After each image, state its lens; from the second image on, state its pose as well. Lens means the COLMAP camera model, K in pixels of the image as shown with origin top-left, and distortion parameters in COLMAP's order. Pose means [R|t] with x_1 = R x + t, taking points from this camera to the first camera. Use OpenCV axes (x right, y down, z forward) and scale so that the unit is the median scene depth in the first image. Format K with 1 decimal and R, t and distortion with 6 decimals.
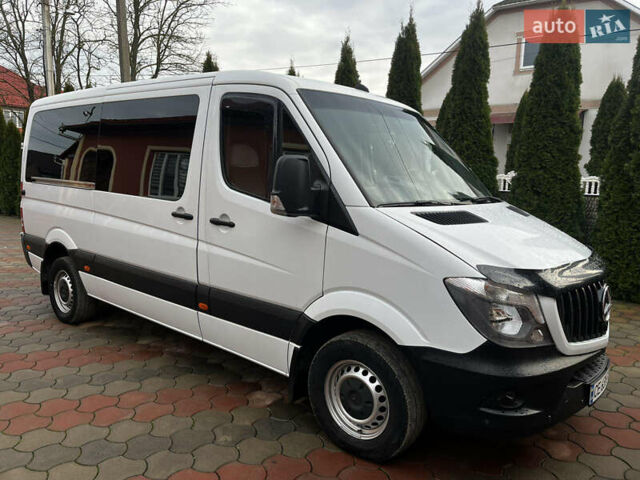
lens RADIAL K [[489.4, 0, 321.2], [0, 489.4, 233.4], [0, 0, 1]] dist [0.079671, -0.106926]
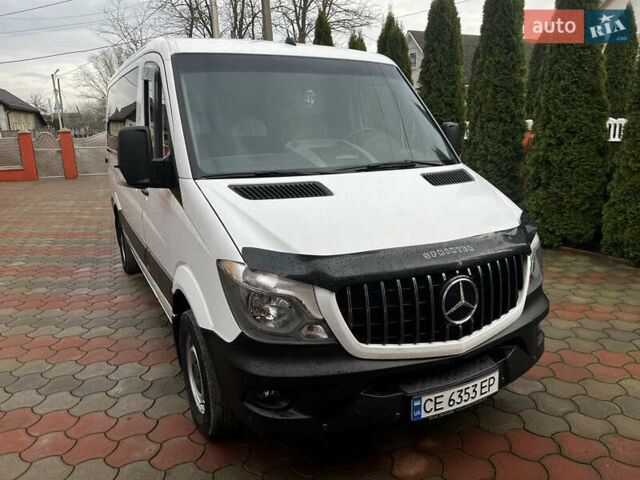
lens RADIAL K [[487.7, 0, 320.0], [0, 487.7, 240.0], [0, 0, 1]] dist [0.080395, -0.106323]
pose [[0.920070, 0.040975, -0.389605, 0.646312], [-0.000215, 0.994568, 0.104091, -0.033424], [0.391754, -0.095687, 0.915081, 0.204473]]
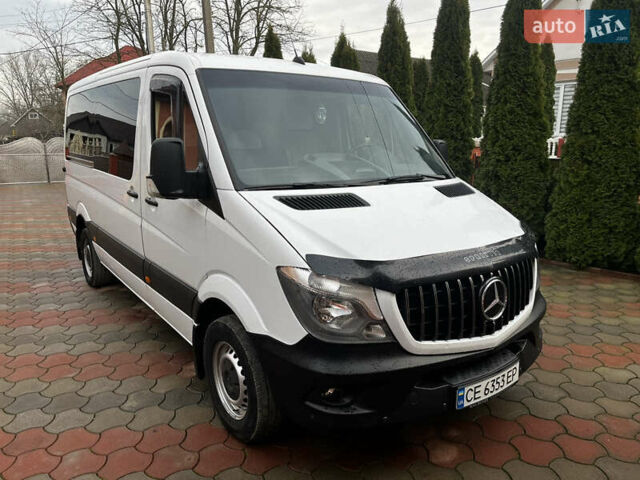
lens RADIAL K [[489.4, 0, 321.2], [0, 489.4, 233.4], [0, 0, 1]] dist [0.079671, -0.106926]
pose [[0.969960, 0.019812, -0.242458, 0.469998], [-0.003305, 0.997659, 0.068302, -0.033435], [0.243244, -0.065449, 0.967755, 0.079108]]
